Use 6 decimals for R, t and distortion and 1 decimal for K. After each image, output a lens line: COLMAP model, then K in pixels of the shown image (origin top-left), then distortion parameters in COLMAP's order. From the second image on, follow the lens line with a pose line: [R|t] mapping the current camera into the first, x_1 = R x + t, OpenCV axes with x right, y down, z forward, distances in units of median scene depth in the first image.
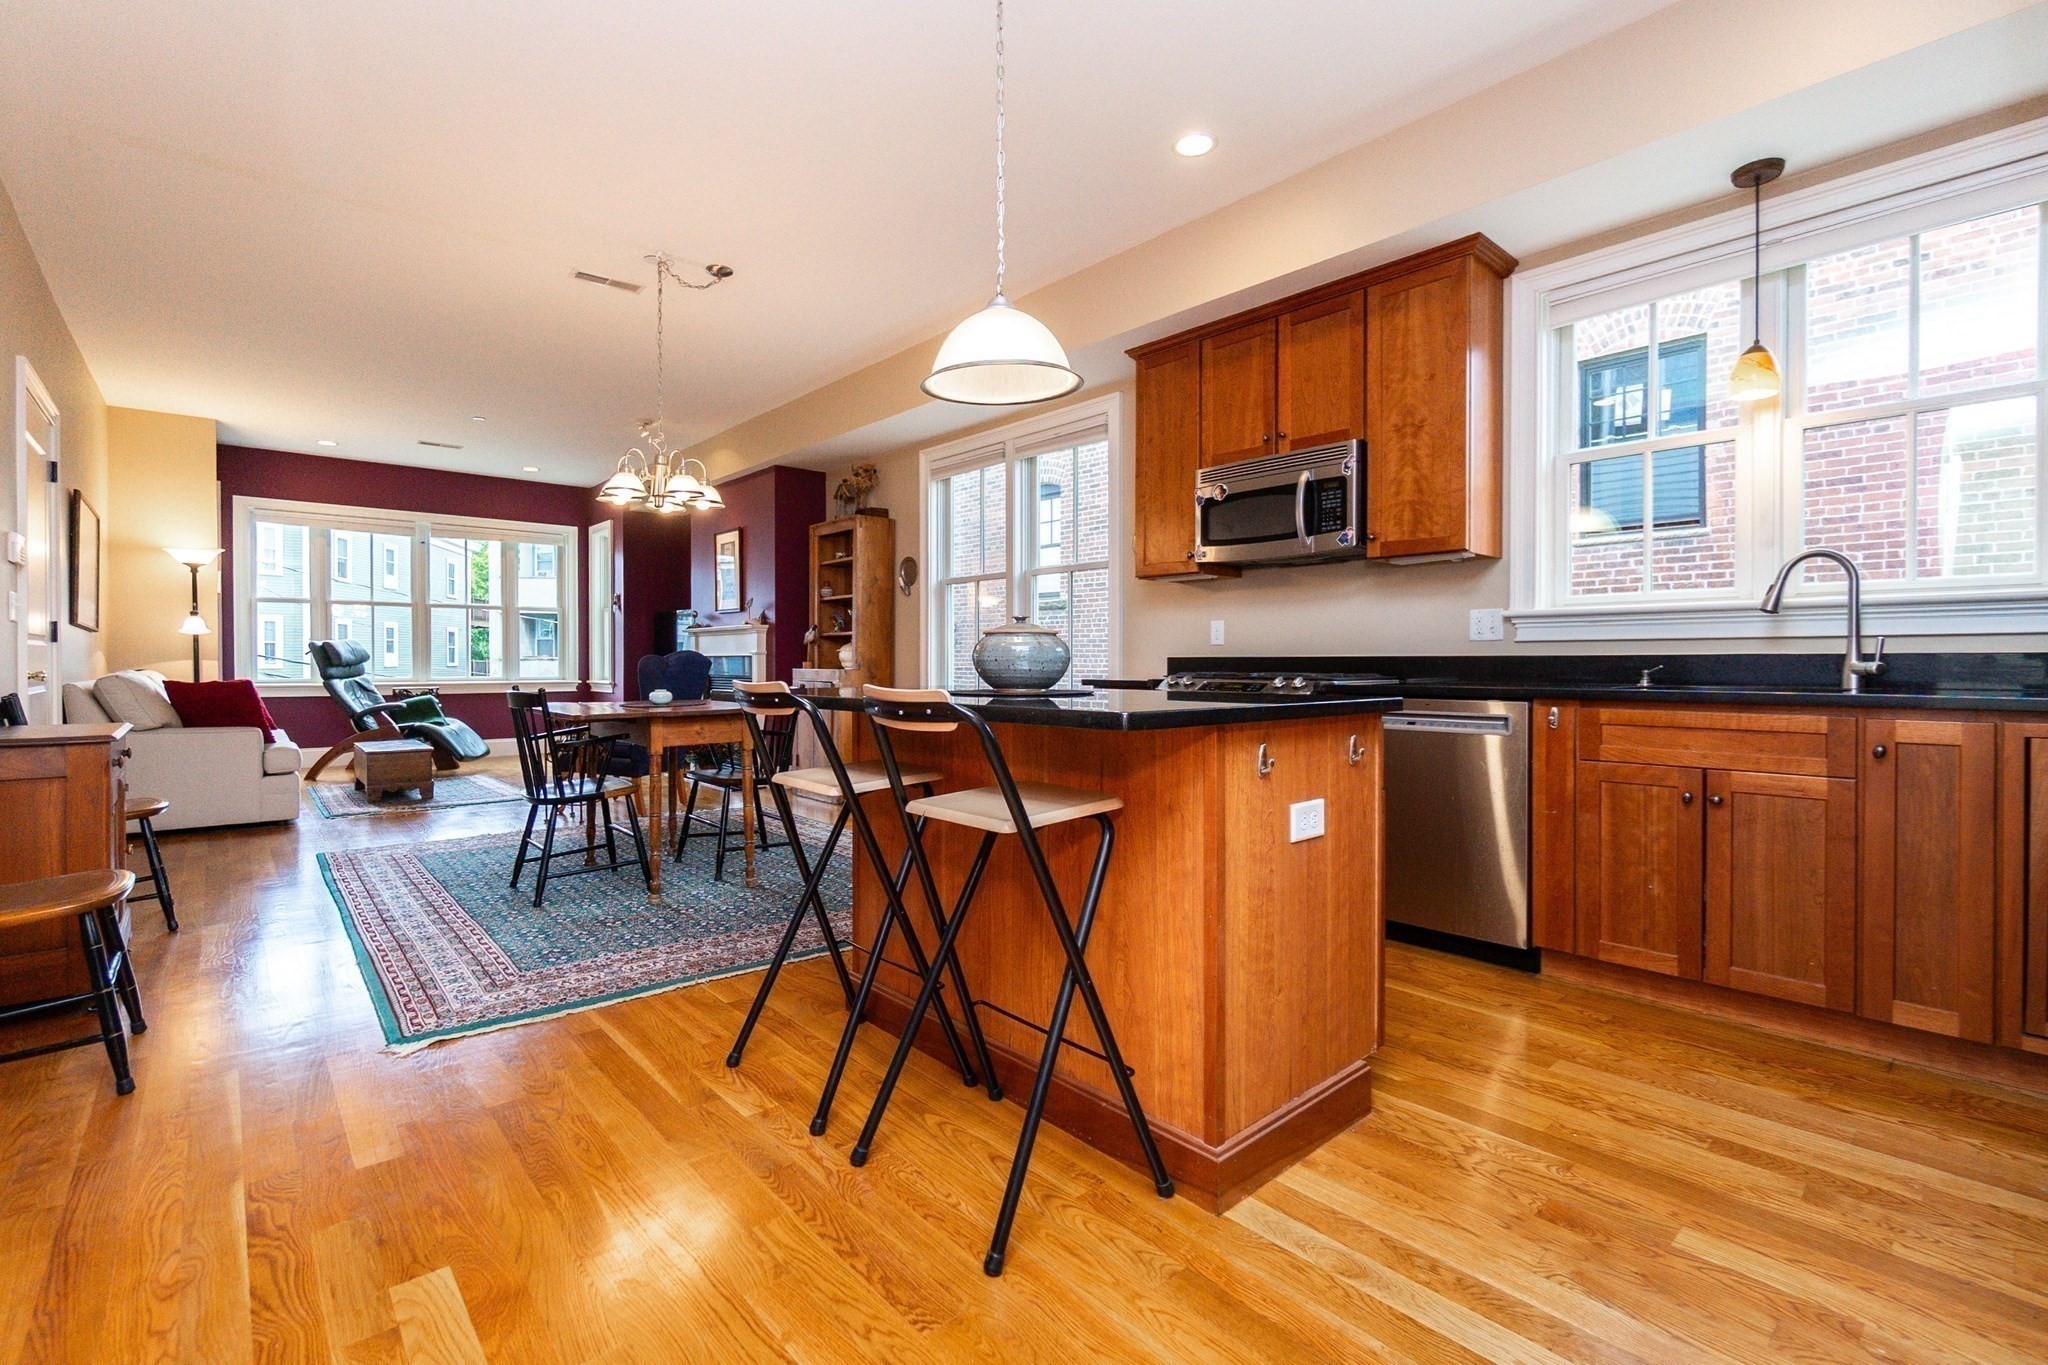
lens RADIAL K [[902.2, 0, 1005.8], [0, 902.2, 669.6], [0, 0, 1]] dist [-0.002970, -0.000558]
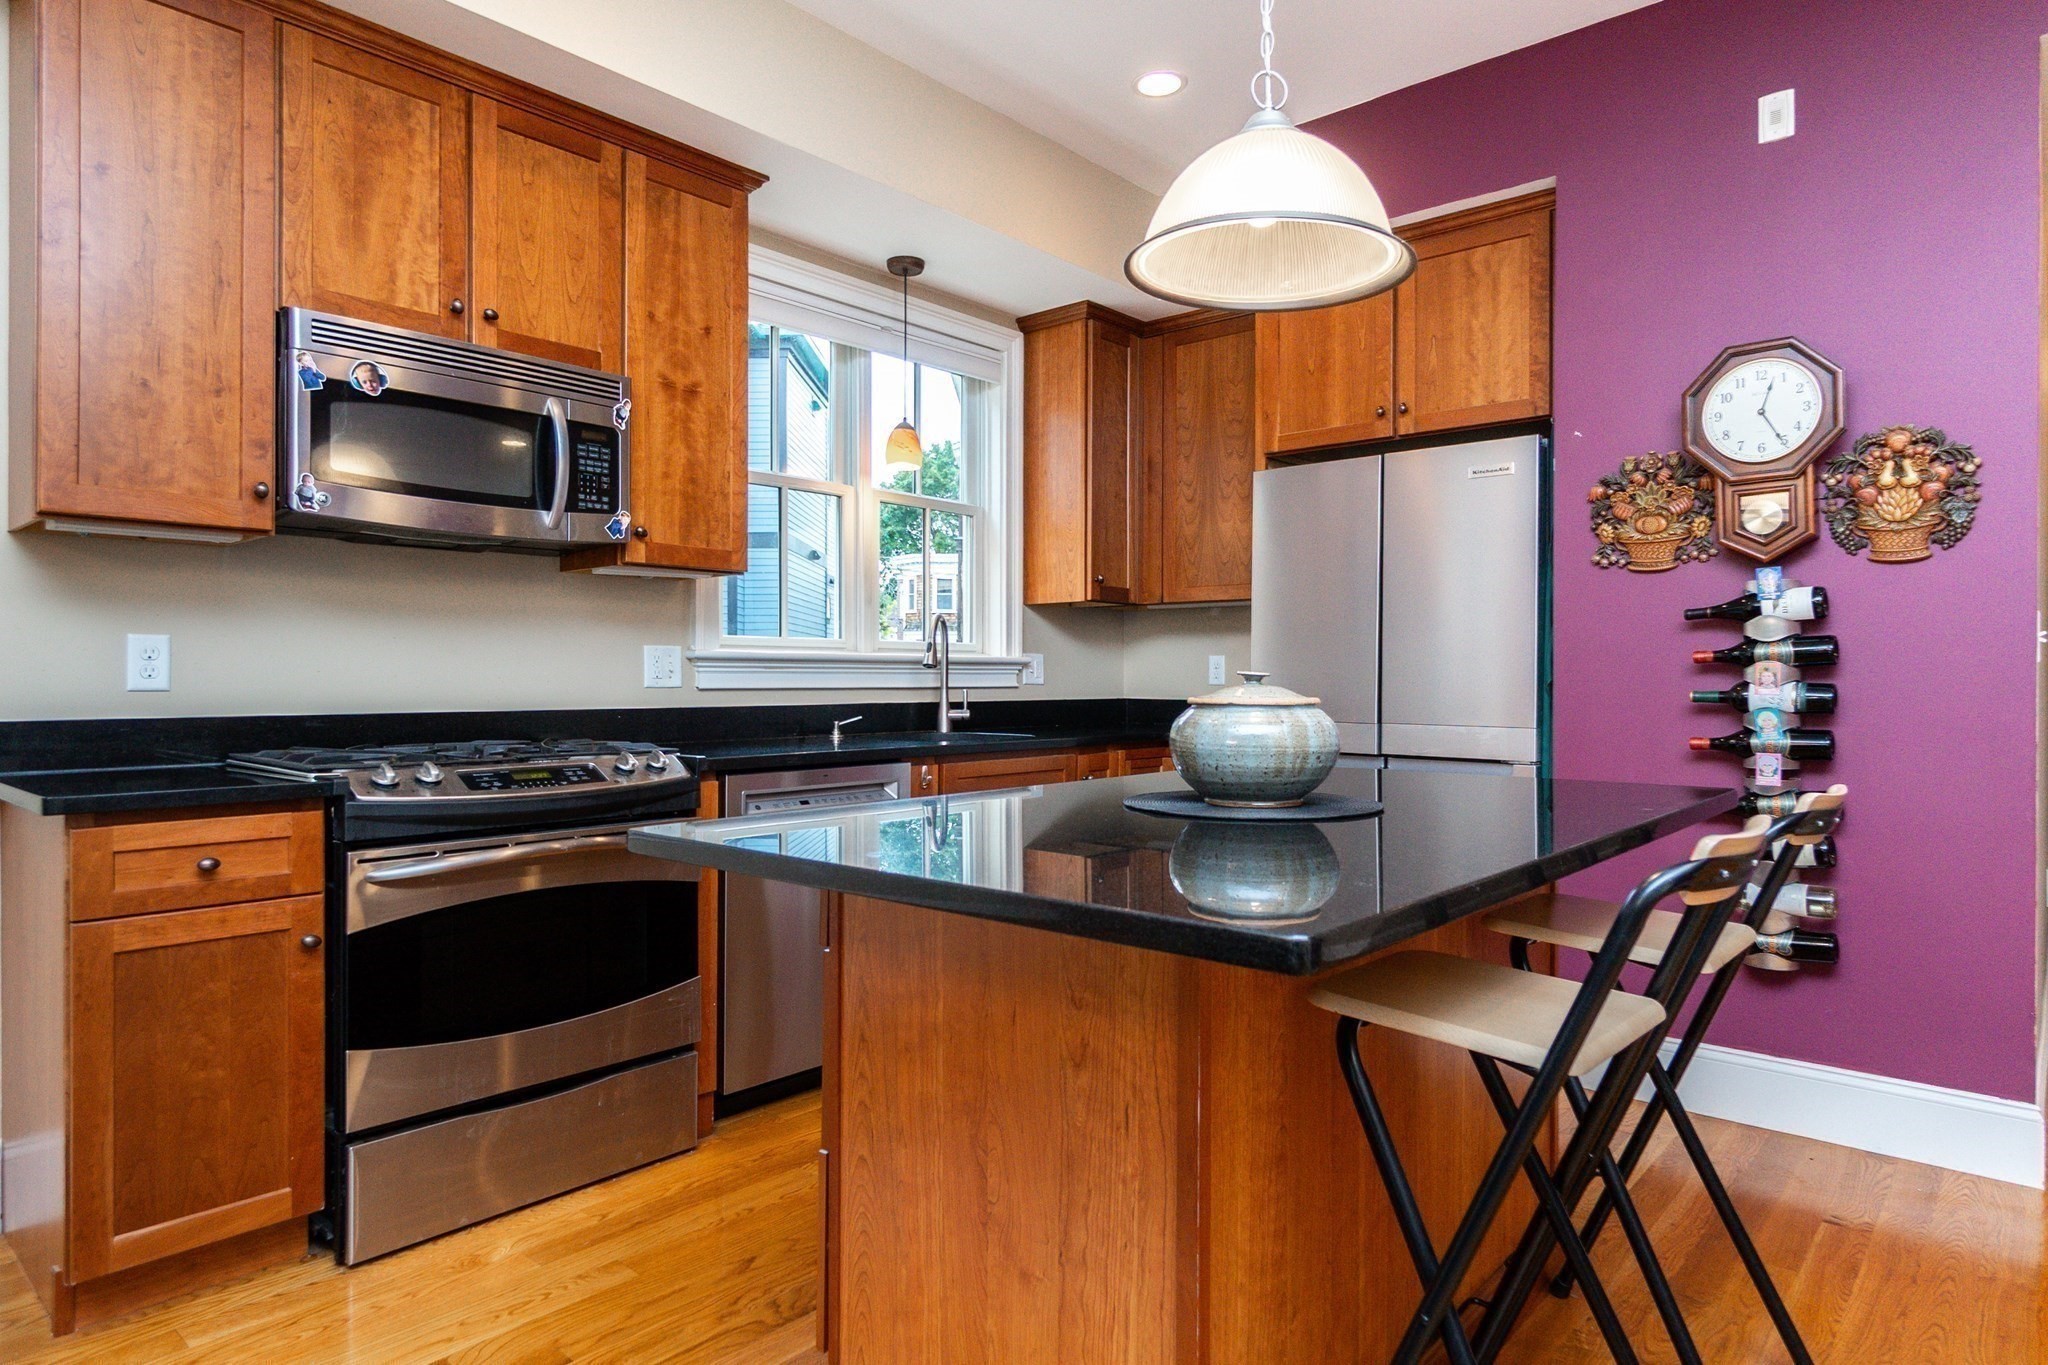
lens RADIAL K [[1192.0, 0, 979.8], [0, 1192.0, 679.4], [0, 0, 1]] dist [0.000818, -0.001597]
pose [[-0.112061, -0.002448, 0.993698, -0.256013], [0.006552, 0.999973, 0.003202, -0.020970], [-0.993680, 0.006870, -0.112042, 0.442597]]
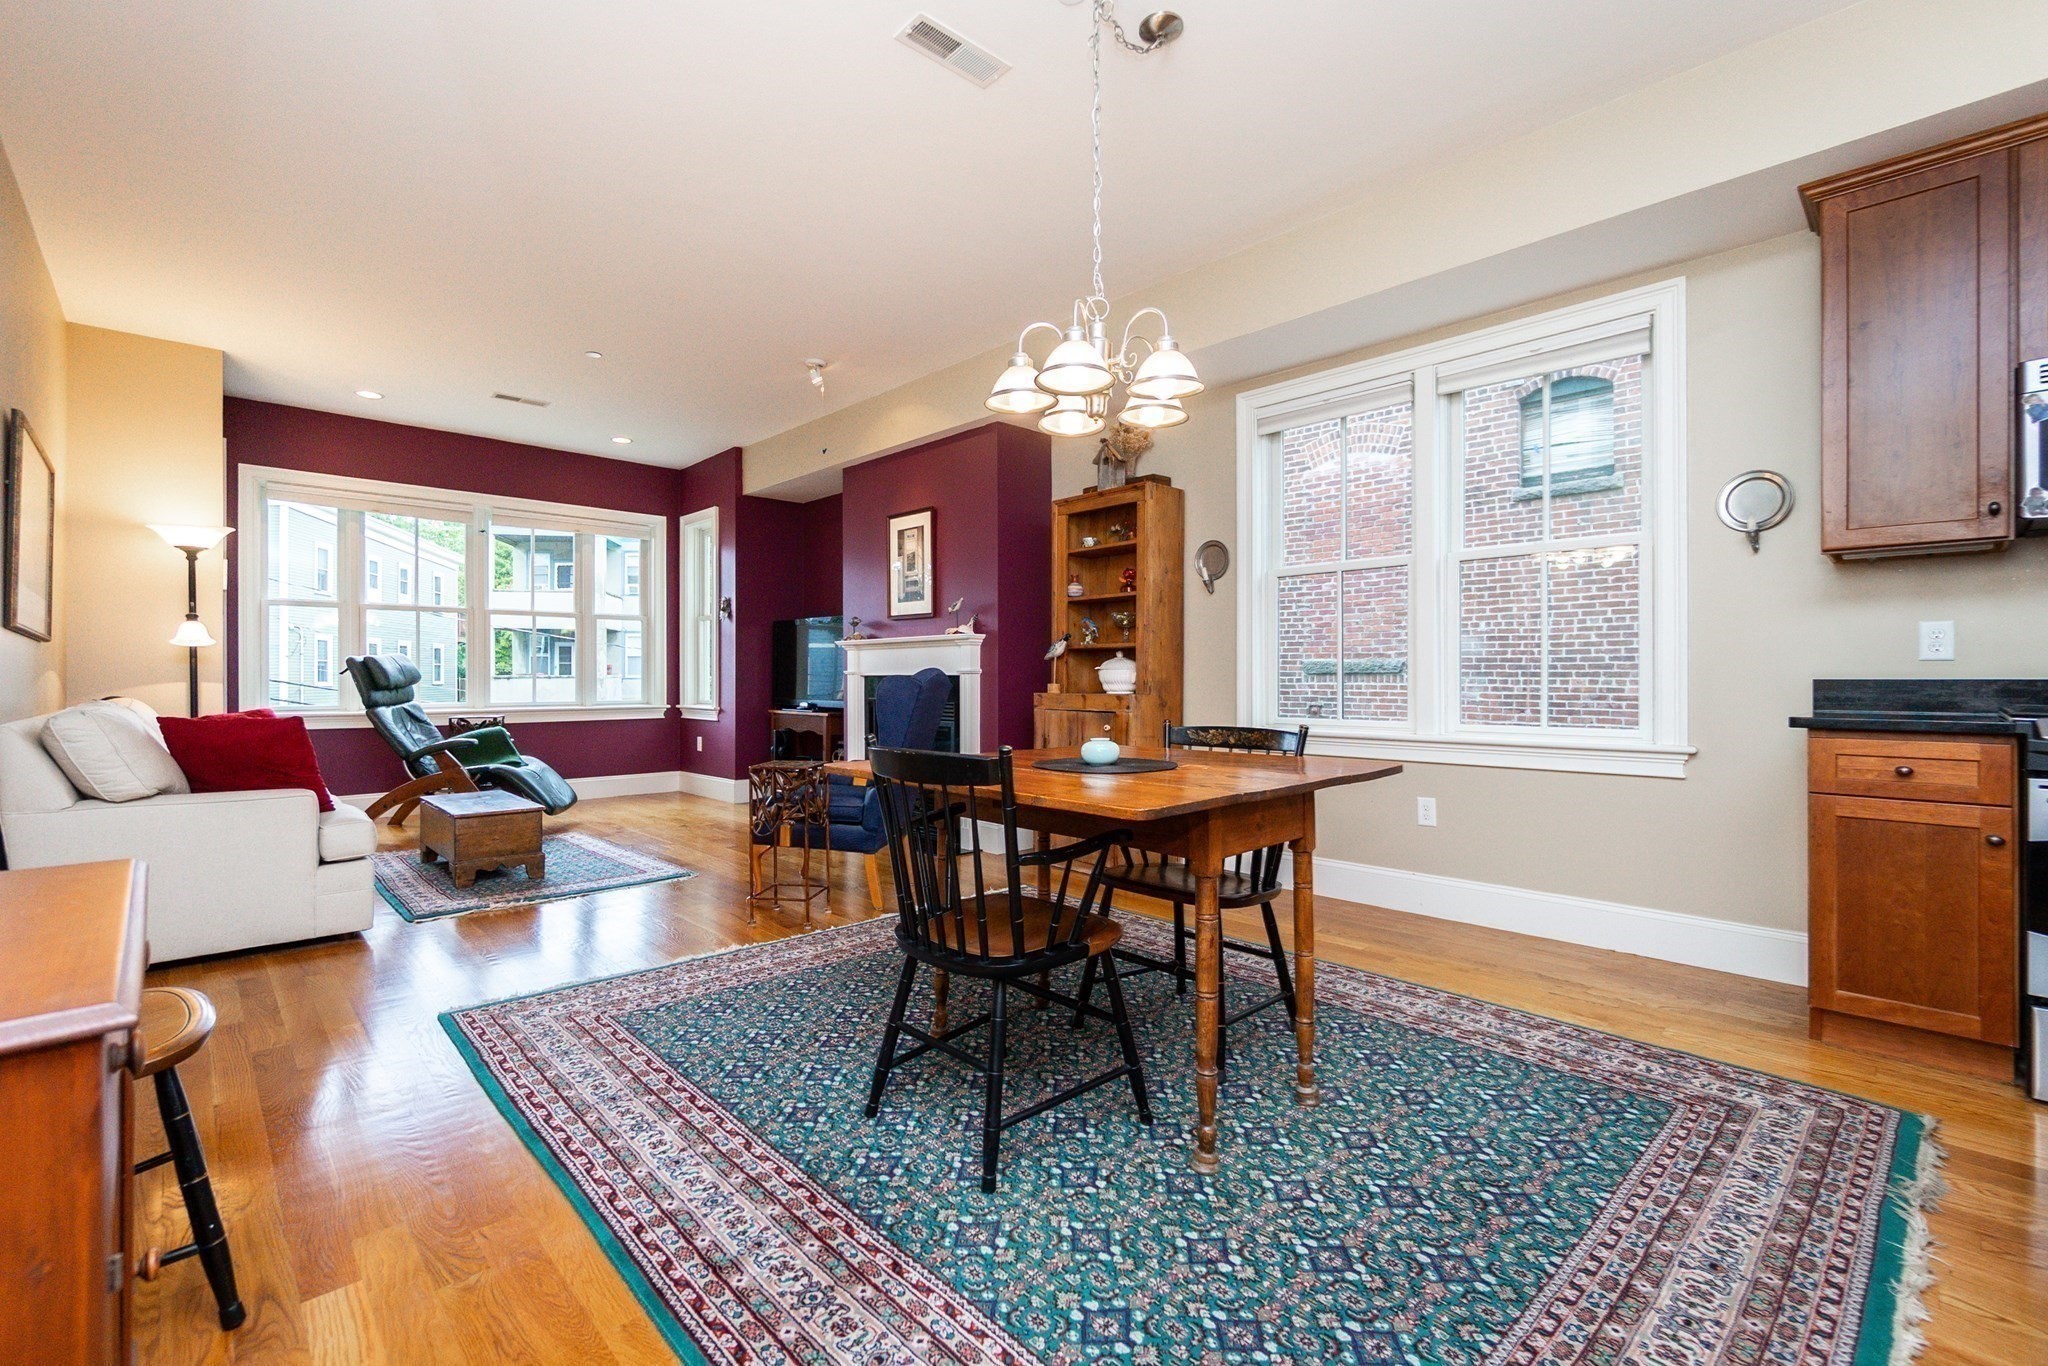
lens RADIAL K [[885.7, 0, 1020.0], [0, 885.7, 679.1], [0, 0, 1]] dist [-0.004512, -0.000014]
pose [[0.999006, -0.001255, 0.044557, -0.284737], [0.001616, 0.999966, -0.008083, -0.006657], [-0.044545, 0.008147, 0.998974, 0.280046]]
